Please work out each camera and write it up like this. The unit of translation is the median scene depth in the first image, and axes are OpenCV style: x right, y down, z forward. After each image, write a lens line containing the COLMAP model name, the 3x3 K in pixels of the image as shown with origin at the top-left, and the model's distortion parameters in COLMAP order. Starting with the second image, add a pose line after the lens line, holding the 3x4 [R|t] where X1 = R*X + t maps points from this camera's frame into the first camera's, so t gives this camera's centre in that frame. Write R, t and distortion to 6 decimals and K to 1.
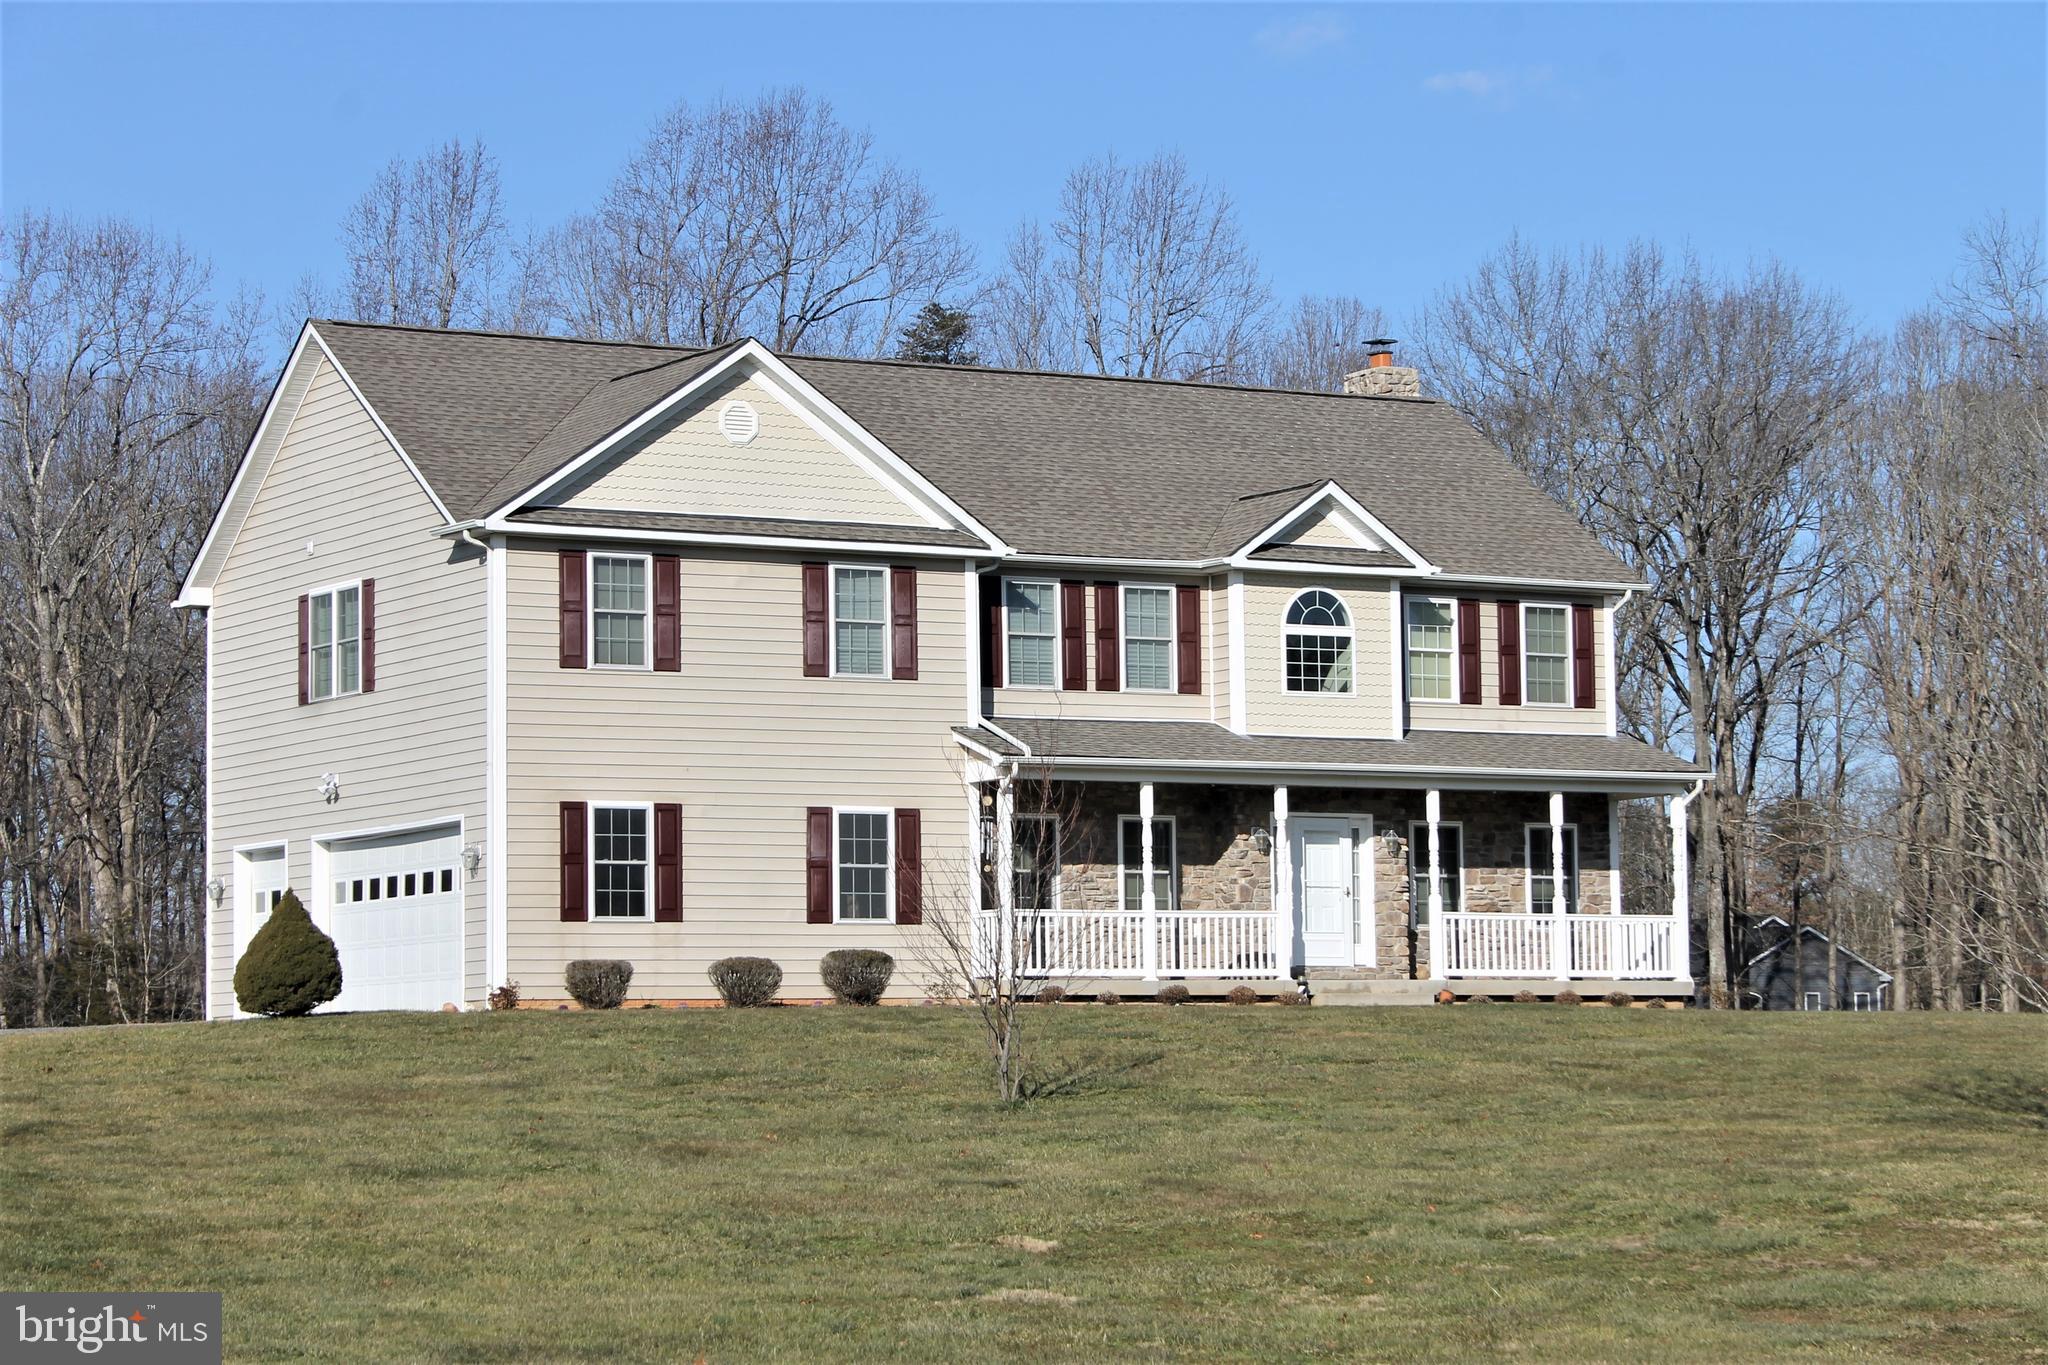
lens RADIAL K [[5044.4, 0, 1024.0], [0, 5044.4, 682.5], [0, 0, 1]] dist [-0.027521, -0.242316]
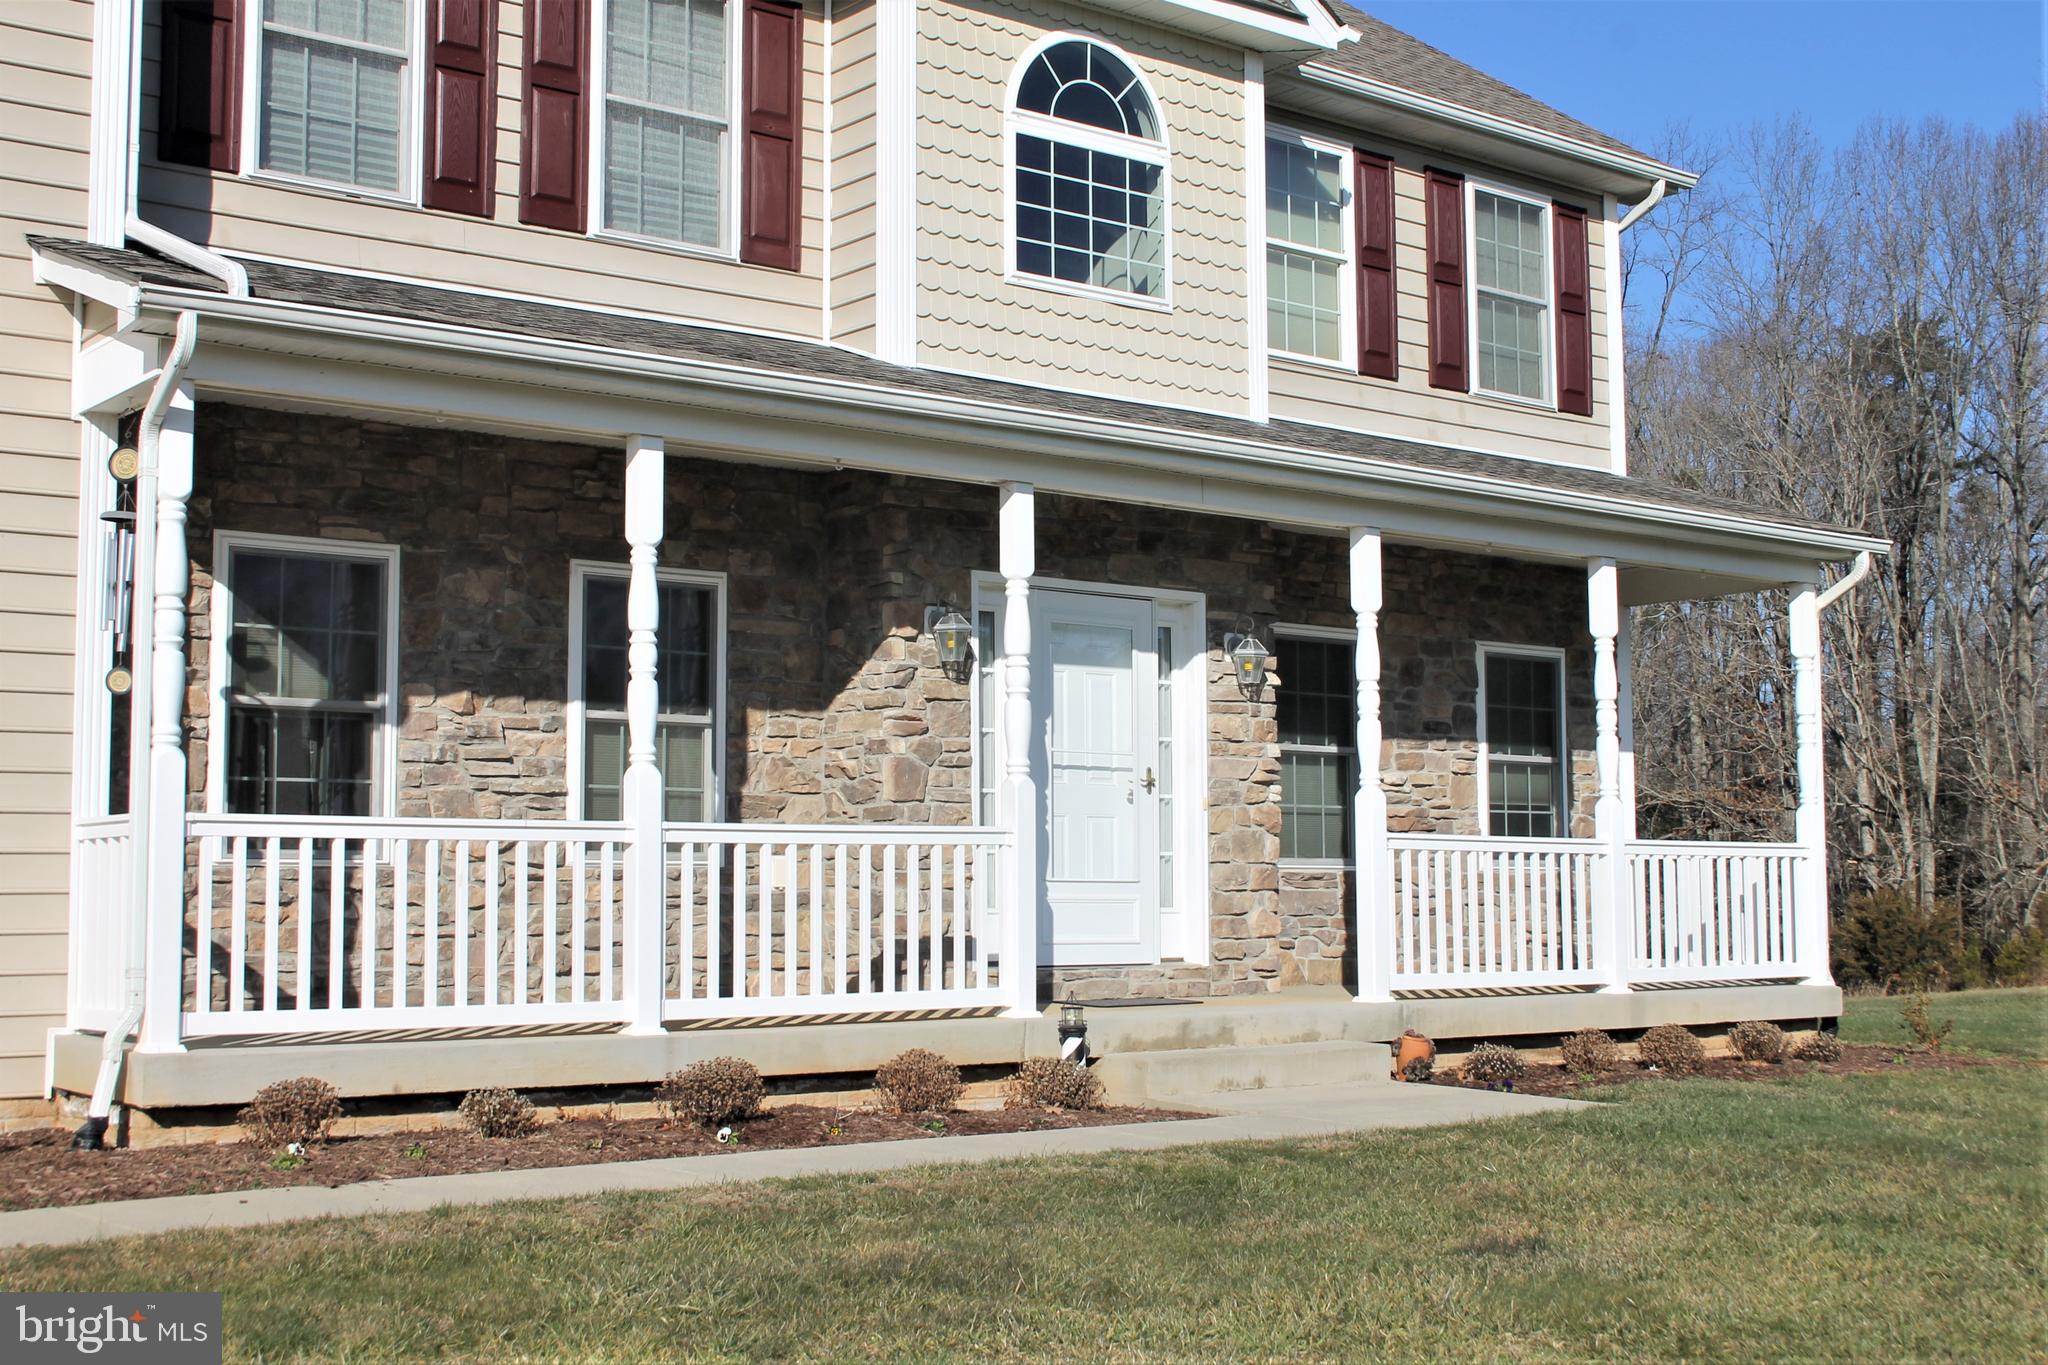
lens RADIAL K [[2466.8, 0, 1024.0], [0, 2466.8, 682.5], [0, 0, 1]] dist [-0.058501, -0.014514]
pose [[0.988263, 0.020258, 0.151412, 0.024164], [-0.019069, 0.999775, -0.009305, 0.036041], [-0.151566, 0.006308, 0.988427, 0.813263]]
